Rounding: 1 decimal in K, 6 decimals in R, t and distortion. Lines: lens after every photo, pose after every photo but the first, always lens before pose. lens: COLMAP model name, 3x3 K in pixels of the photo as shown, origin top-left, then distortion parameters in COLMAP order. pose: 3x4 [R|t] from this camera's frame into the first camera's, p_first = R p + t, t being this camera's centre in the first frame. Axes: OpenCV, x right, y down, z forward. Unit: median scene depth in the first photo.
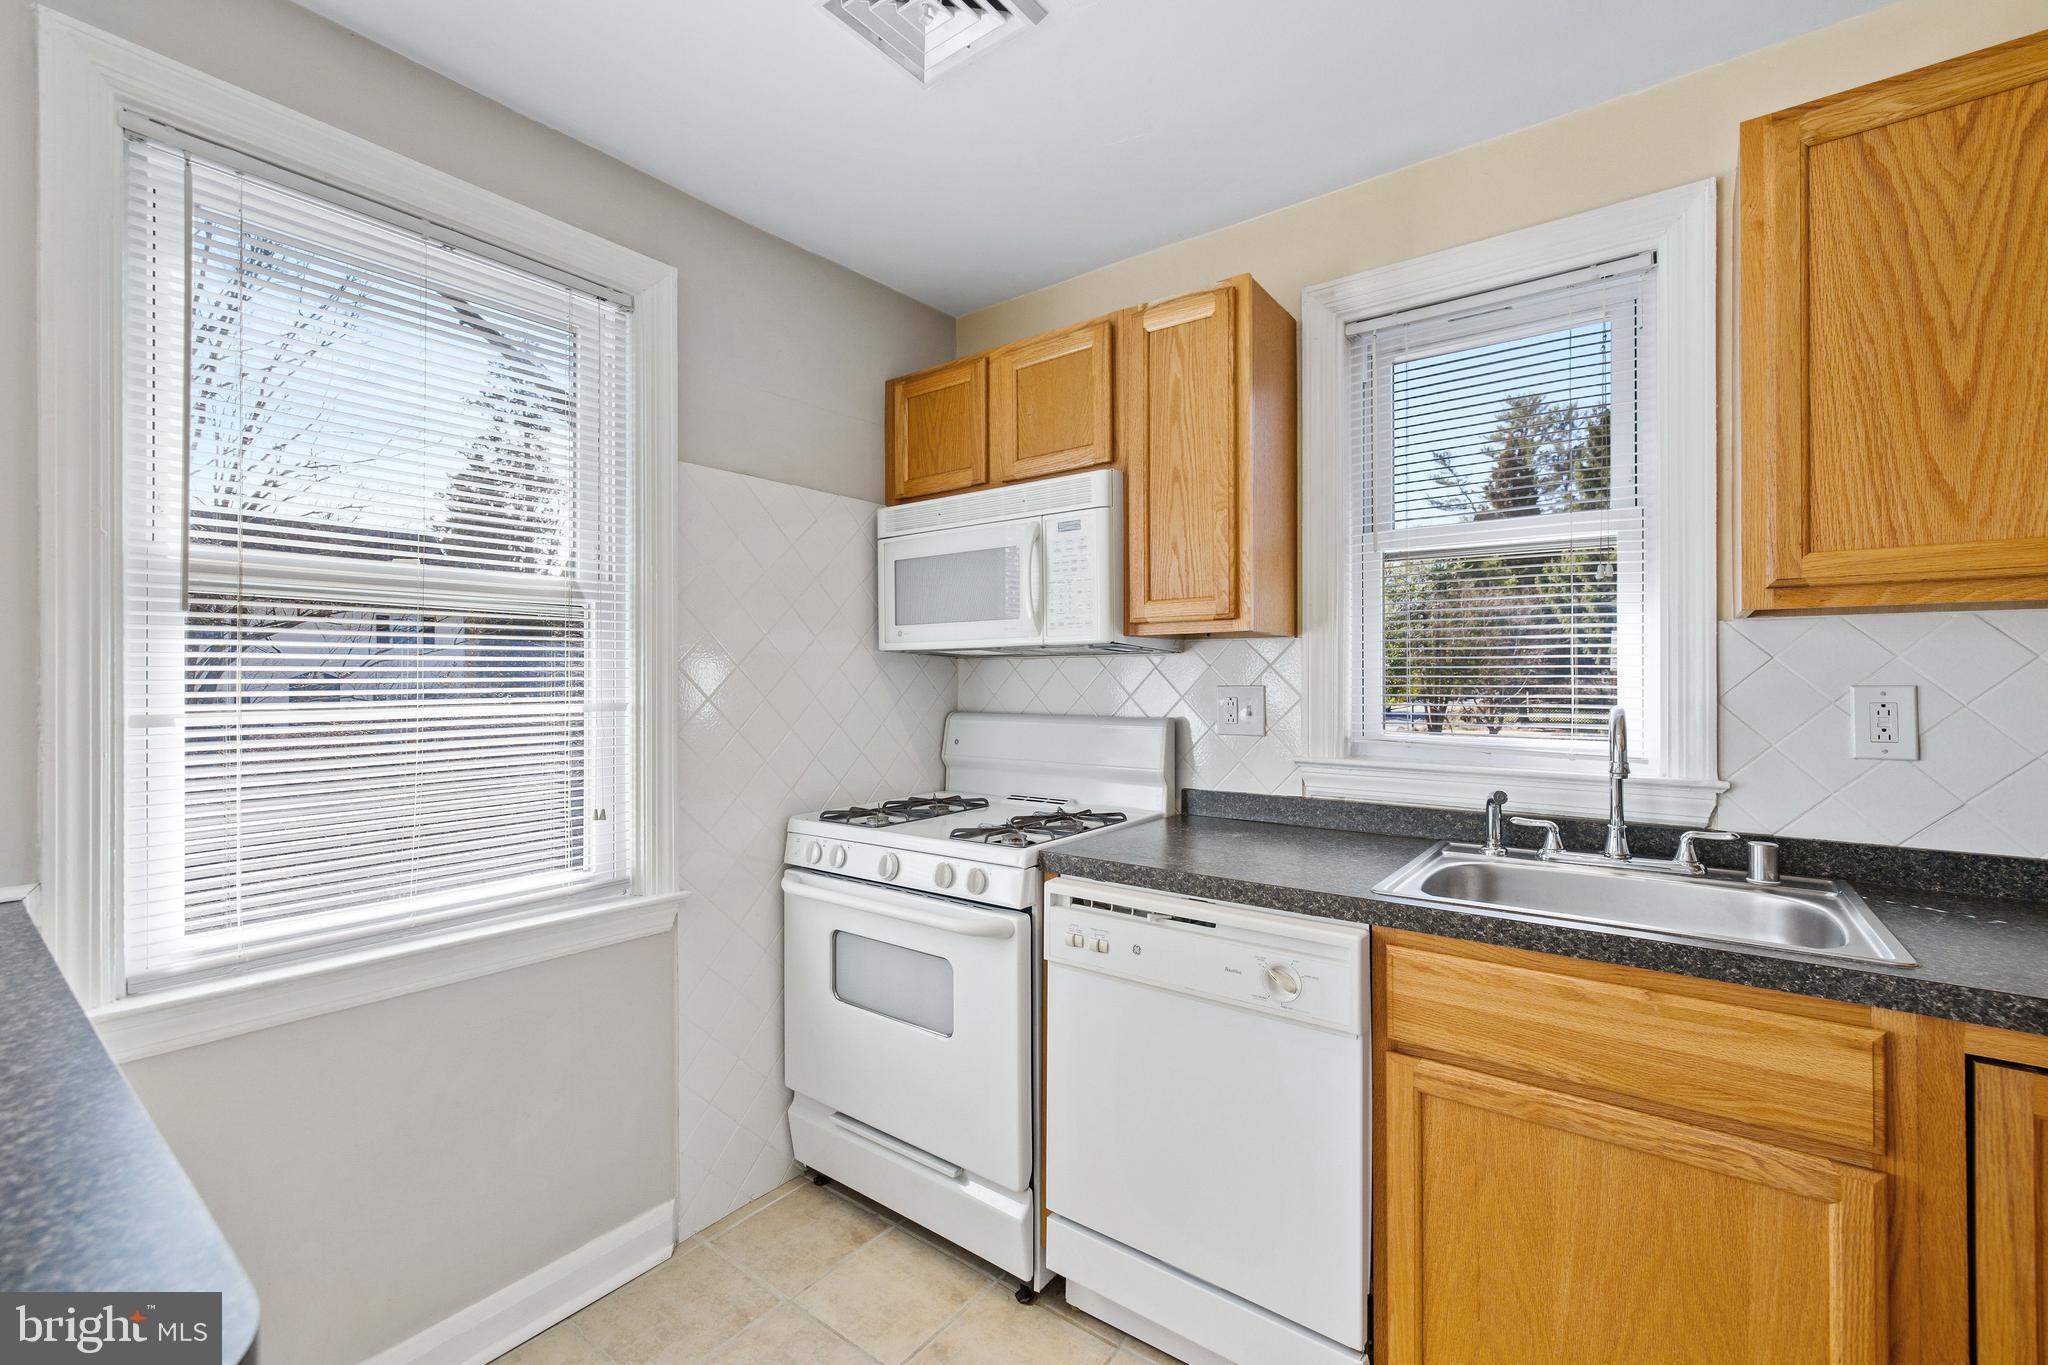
lens RADIAL K [[859.6, 0, 1024.3], [0, 859.6, 676.1], [0, 0, 1]] dist [0.003228, 0.000134]
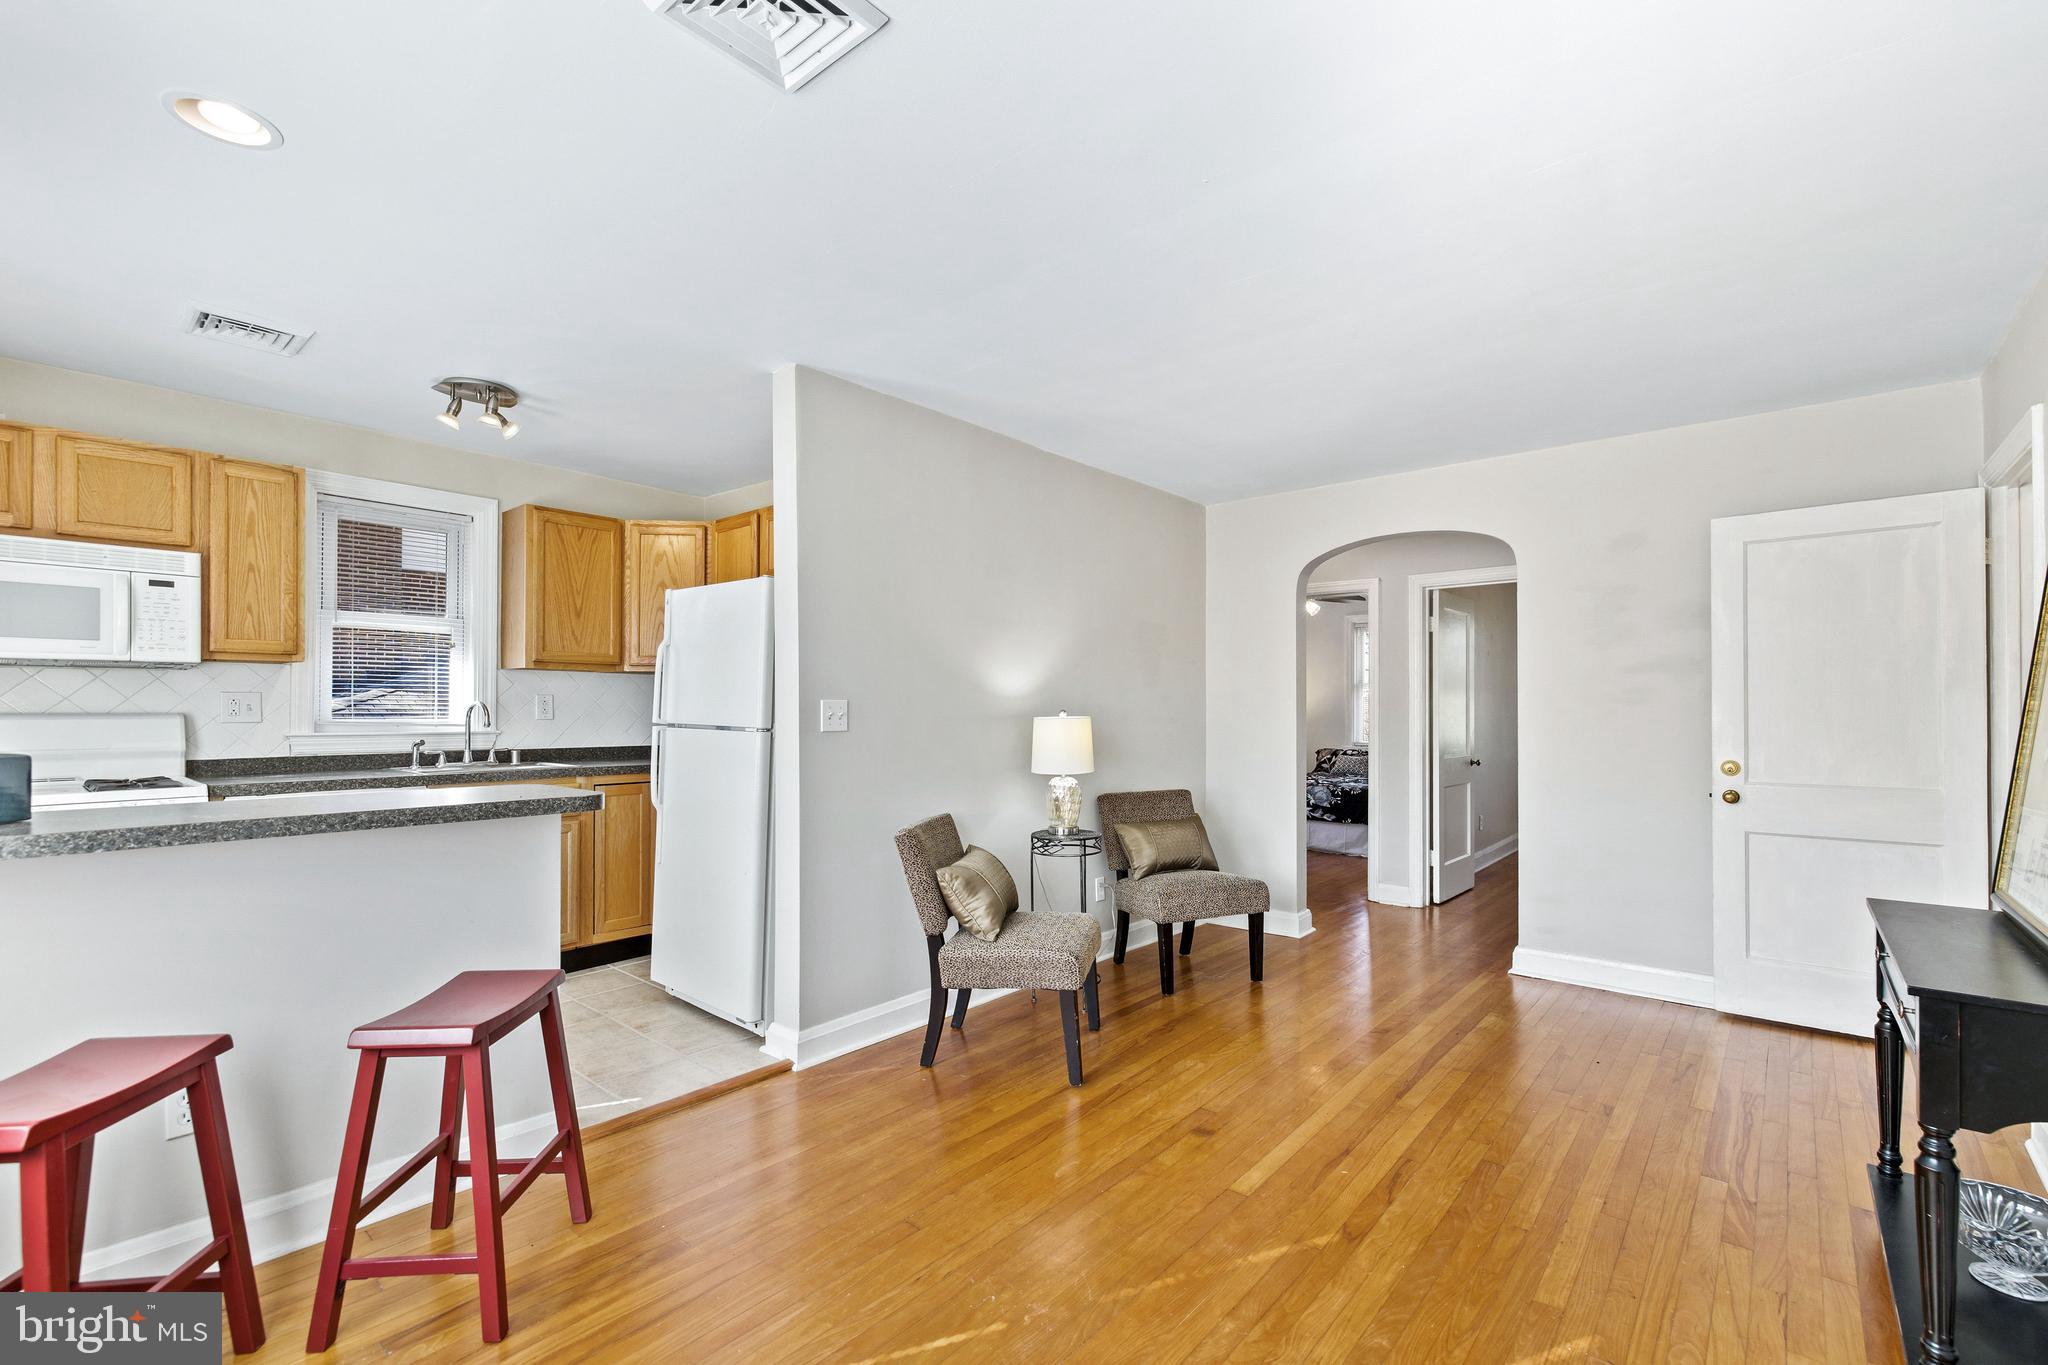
lens RADIAL K [[879.7, 0, 1010.4], [0, 879.7, 702.2], [0, 0, 1]] dist [0.009500, 0.000034]
pose [[0.072127, 0.006257, 0.997376, -1.499459], [-0.003493, 0.999976, -0.006020, 0.039917], [-0.997389, -0.003050, 0.072147, -0.641067]]
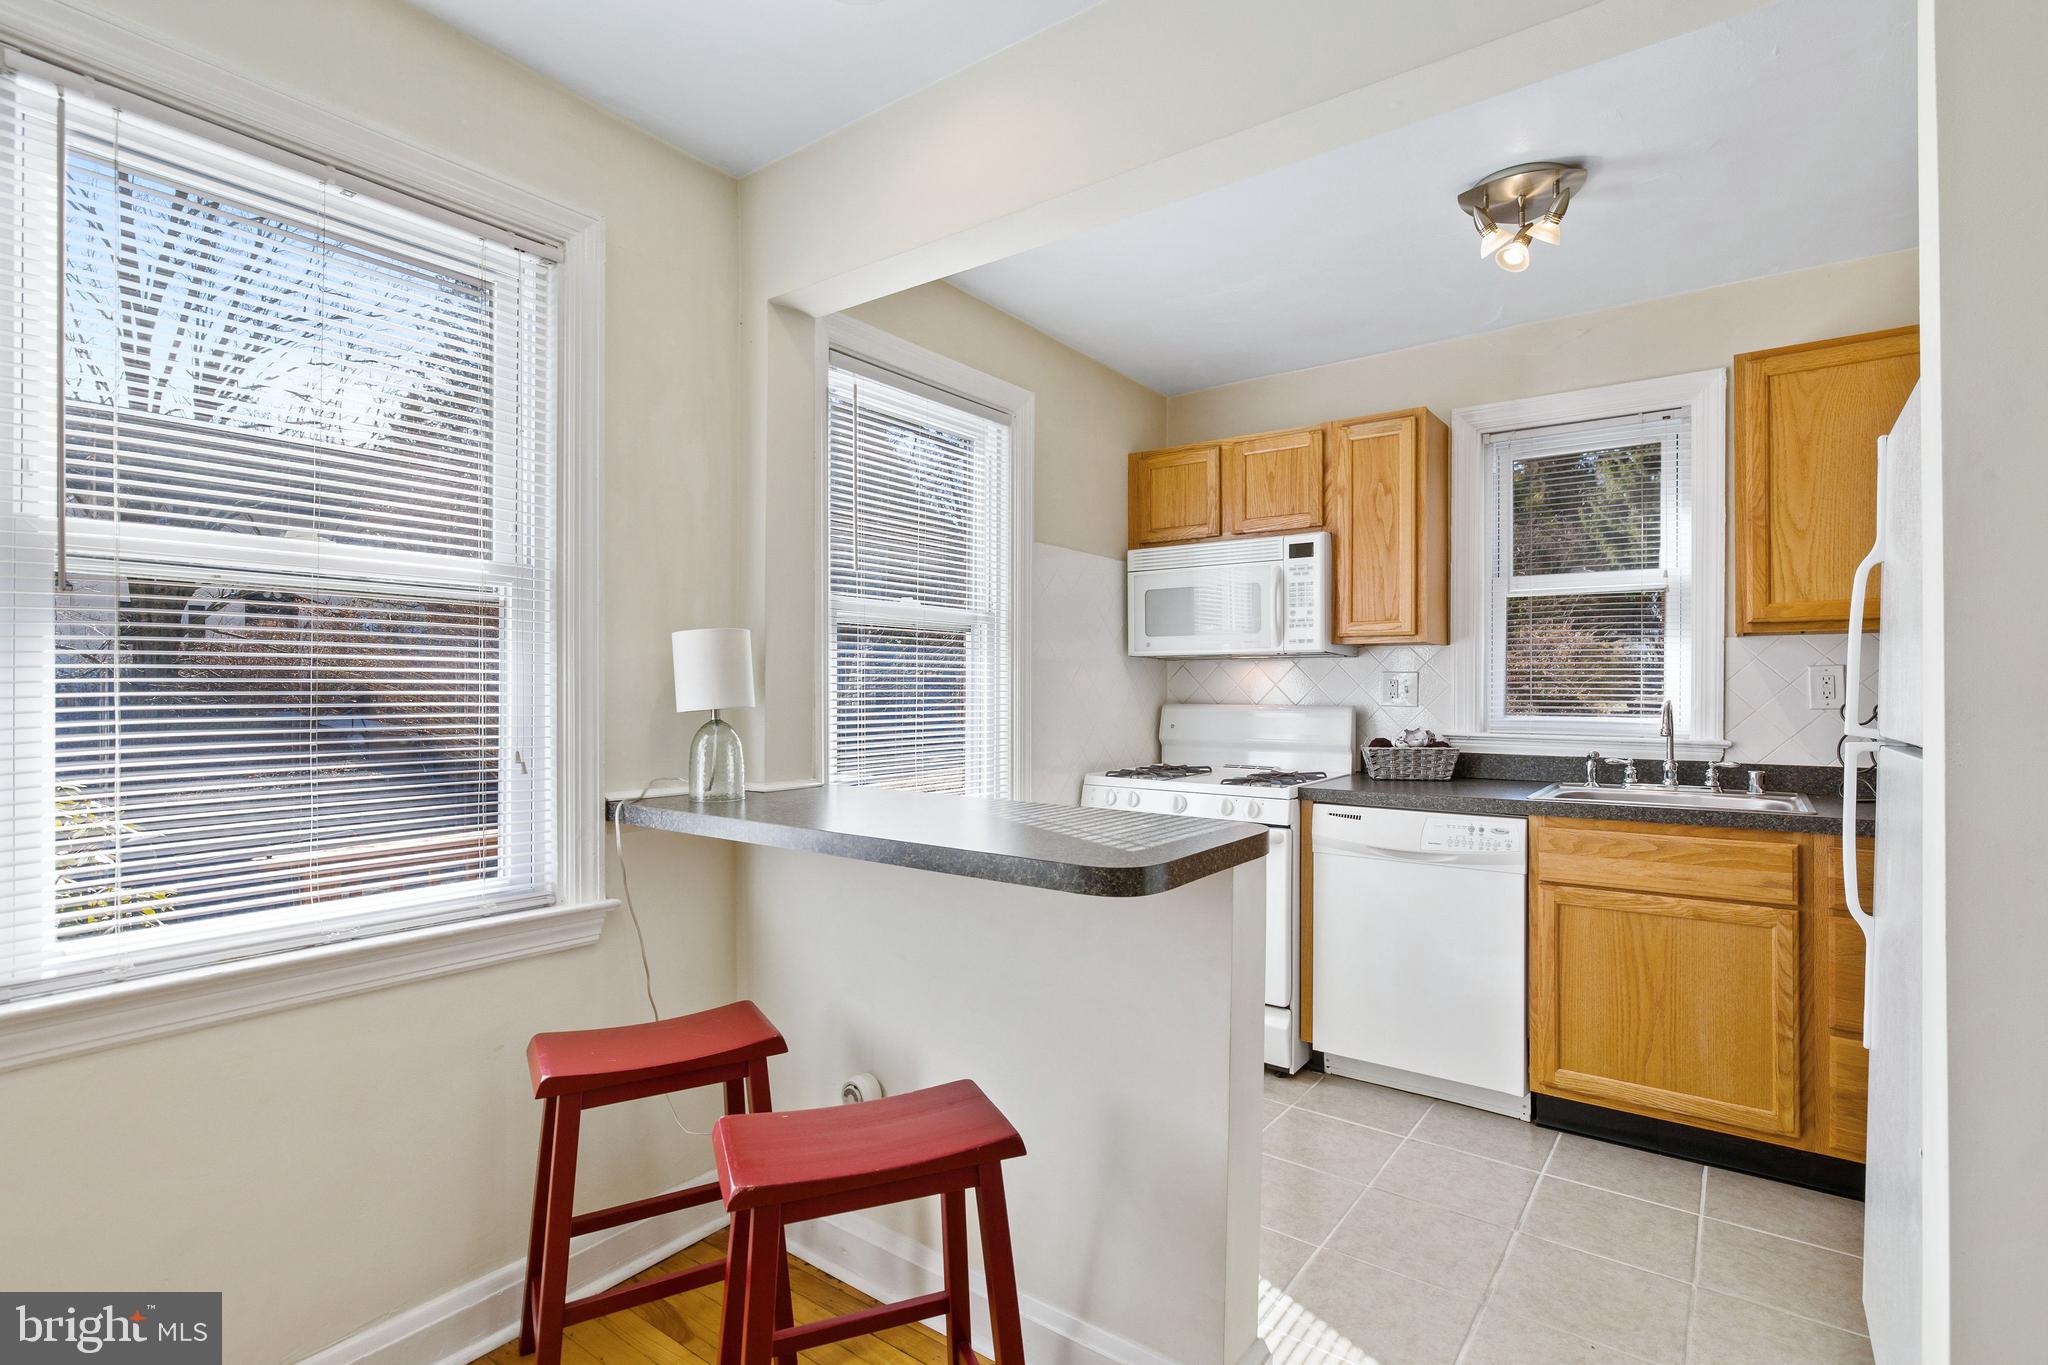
lens RADIAL K [[978.1, 0, 1020.5], [0, 978.1, 689.3], [0, 0, 1]] dist [-0.002009, -0.000170]
pose [[0.999747, 0.001142, 0.022484, -0.488794], [-0.001104, 0.999998, -0.001691, 0.031951], [-0.022486, 0.001666, 0.999746, -0.693481]]
